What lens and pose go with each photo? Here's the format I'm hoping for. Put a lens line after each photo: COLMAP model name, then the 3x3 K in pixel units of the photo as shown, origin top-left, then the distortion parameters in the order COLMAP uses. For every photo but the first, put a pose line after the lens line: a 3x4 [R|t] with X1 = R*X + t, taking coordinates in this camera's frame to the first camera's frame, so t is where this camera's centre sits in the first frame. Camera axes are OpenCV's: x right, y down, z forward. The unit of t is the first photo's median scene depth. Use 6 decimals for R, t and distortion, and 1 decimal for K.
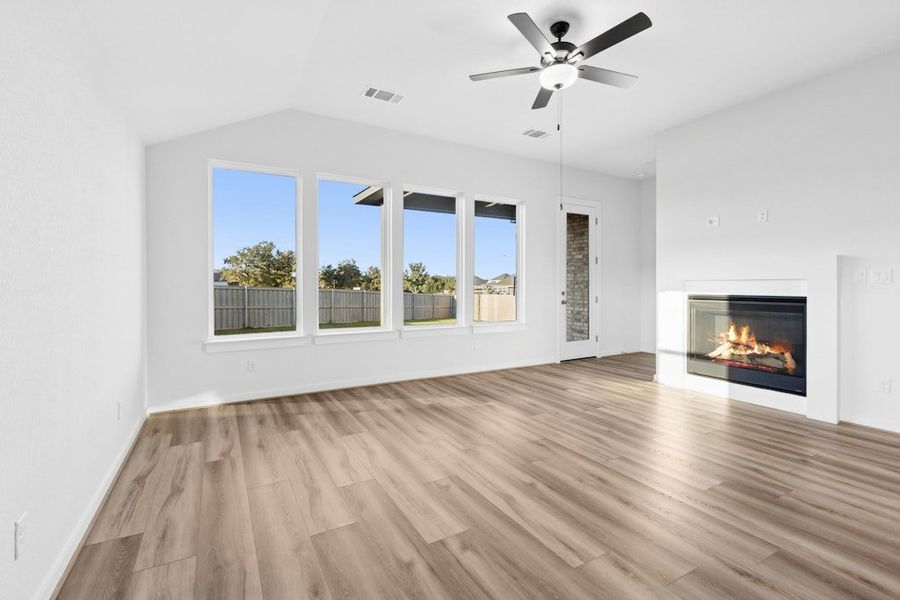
lens RADIAL K [[412.5, 0, 445.8], [0, 412.5, 288.6], [0, 0, 1]] dist [-0.007707, -0.000955]
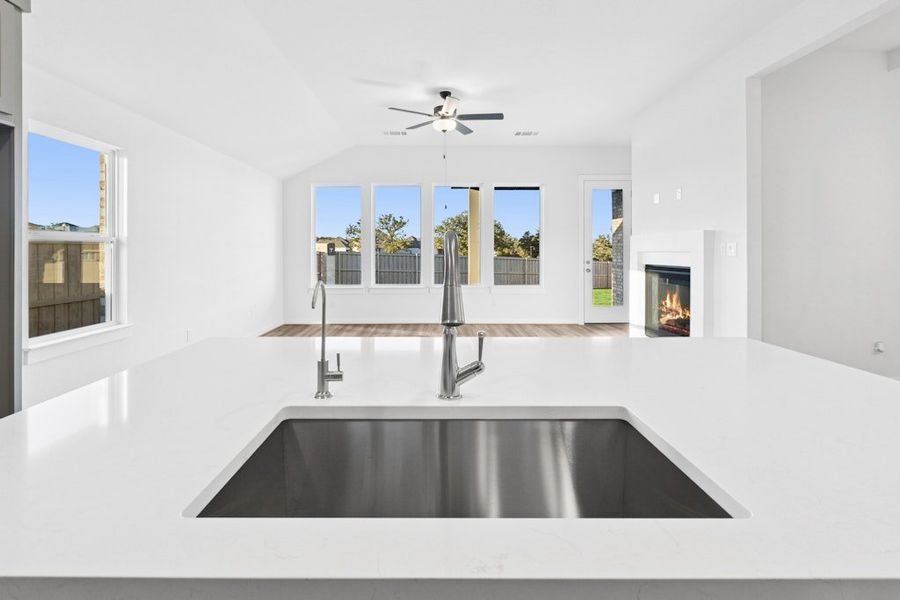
lens RADIAL K [[426.6, 0, 434.5], [0, 426.6, 249.8], [0, 0, 1]] dist [-0.000193, 0.000265]
pose [[0.879056, -0.003265, -0.476708, 0.670242], [-0.003134, 0.999915, -0.012628, -0.008525], [0.476709, 0.012595, 0.878971, -0.296080]]
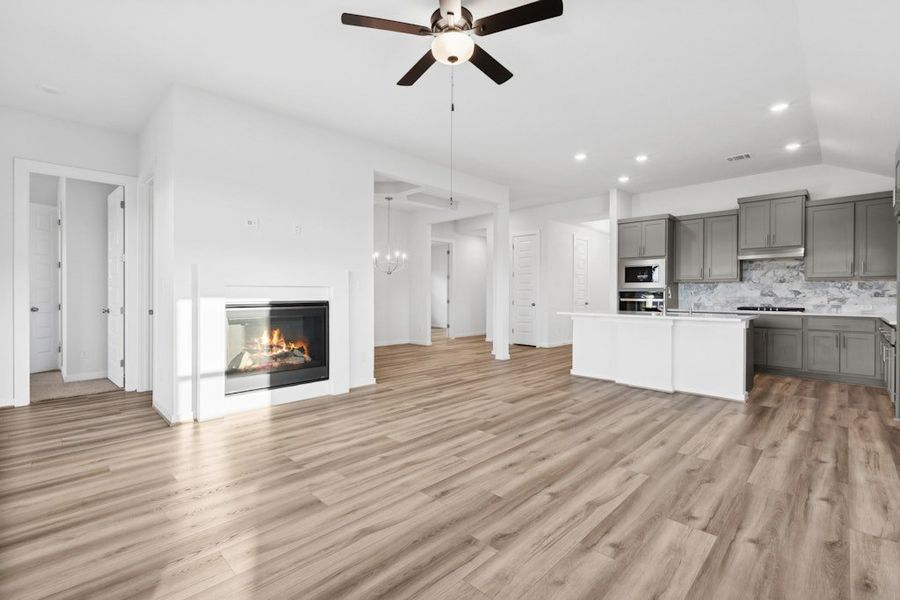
lens RADIAL K [[412.5, 0, 443.3], [0, 412.5, 292.4], [0, 0, 1]] dist [-0.007707, -0.000955]
pose [[-0.291141, -0.002040, 0.956678, -0.359512], [0.006599, 0.999970, 0.004141, -0.006639], [-0.956657, 0.007519, -0.291119, 0.842977]]
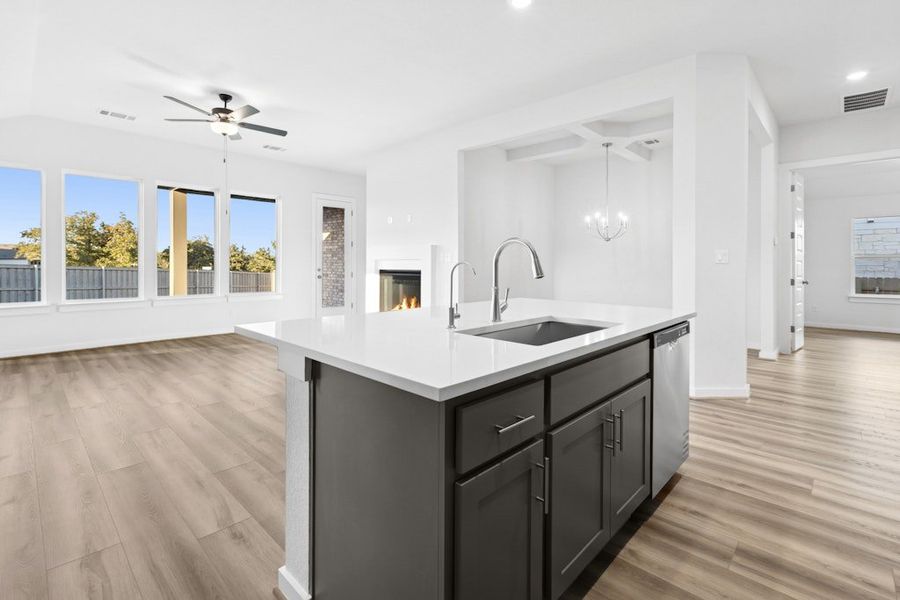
lens RADIAL K [[412.5, 0, 451.0], [0, 412.5, 263.7], [0, 0, 1]] dist [-0.007707, -0.000955]
pose [[0.951072, 0.001807, 0.308965, 0.399224], [0.001556, 0.999942, -0.010636, 0.010424], [-0.308966, 0.010596, 0.951014, -0.482580]]
